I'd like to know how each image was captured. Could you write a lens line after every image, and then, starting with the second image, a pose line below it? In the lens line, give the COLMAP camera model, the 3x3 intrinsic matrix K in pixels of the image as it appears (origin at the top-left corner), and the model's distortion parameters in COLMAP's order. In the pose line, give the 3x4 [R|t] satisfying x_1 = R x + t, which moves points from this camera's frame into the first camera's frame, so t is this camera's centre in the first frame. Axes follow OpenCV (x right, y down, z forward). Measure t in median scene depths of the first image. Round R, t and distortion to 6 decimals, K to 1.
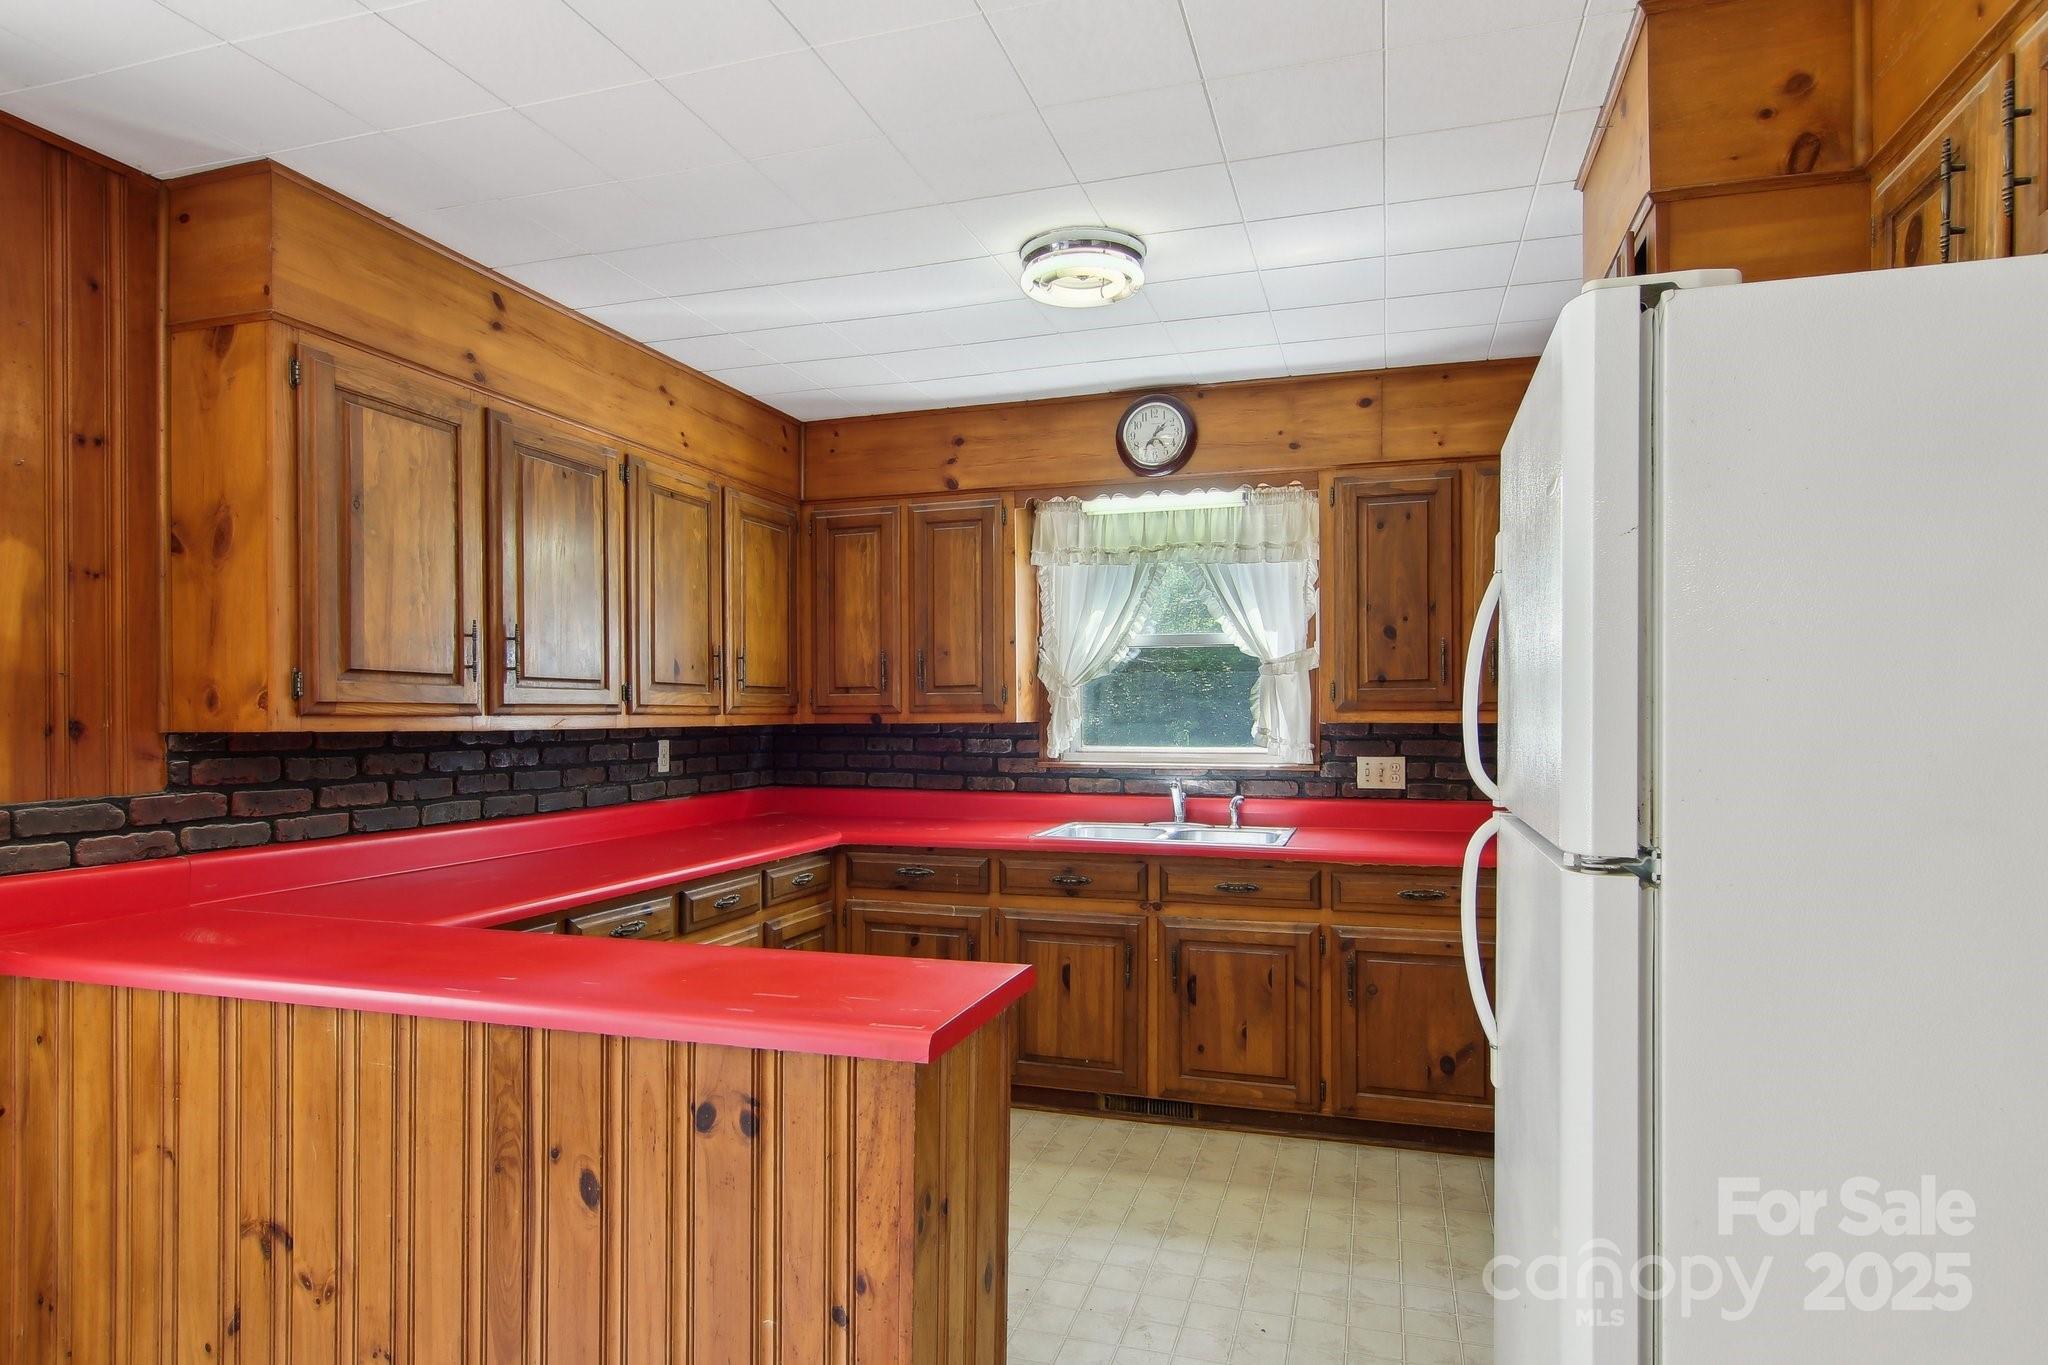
lens RADIAL K [[1152.0, 0, 1018.0], [0, 1152.0, 702.6], [0, 0, 1]] dist [0.005450, 0.001151]
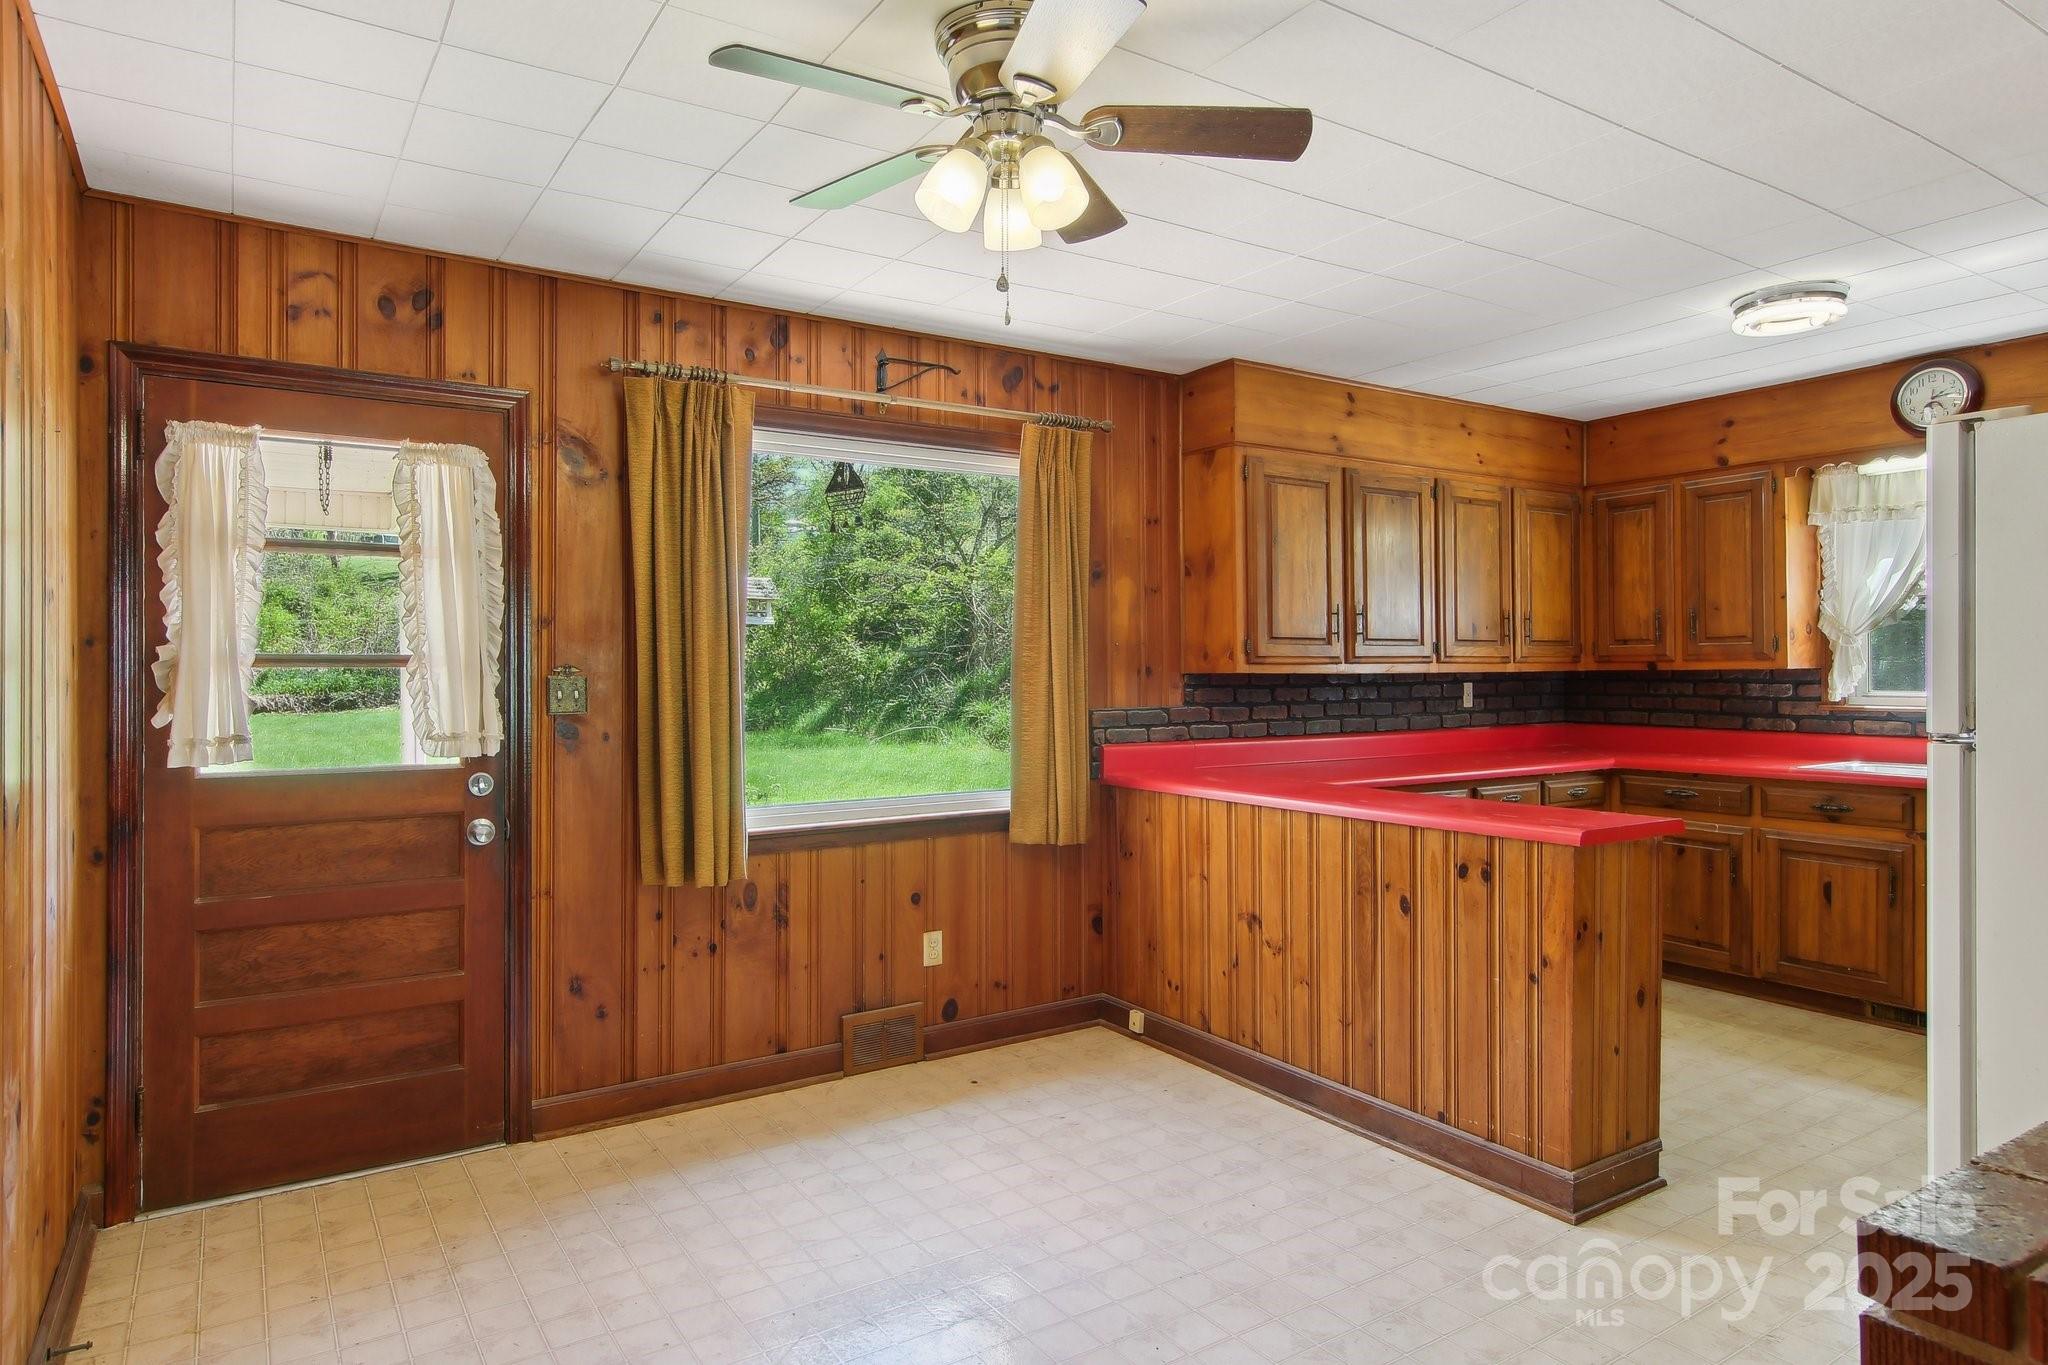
lens RADIAL K [[1193.2, 0, 1024.0], [0, 1193.2, 682.5], [0, 0, 1]] dist [0.005984, 0.001658]
pose [[0.777660, 0.003807, -0.628673, 0.183729], [0.010870, 0.999751, 0.019500, 0.000105], [0.628591, -0.021998, 0.777425, -0.448225]]
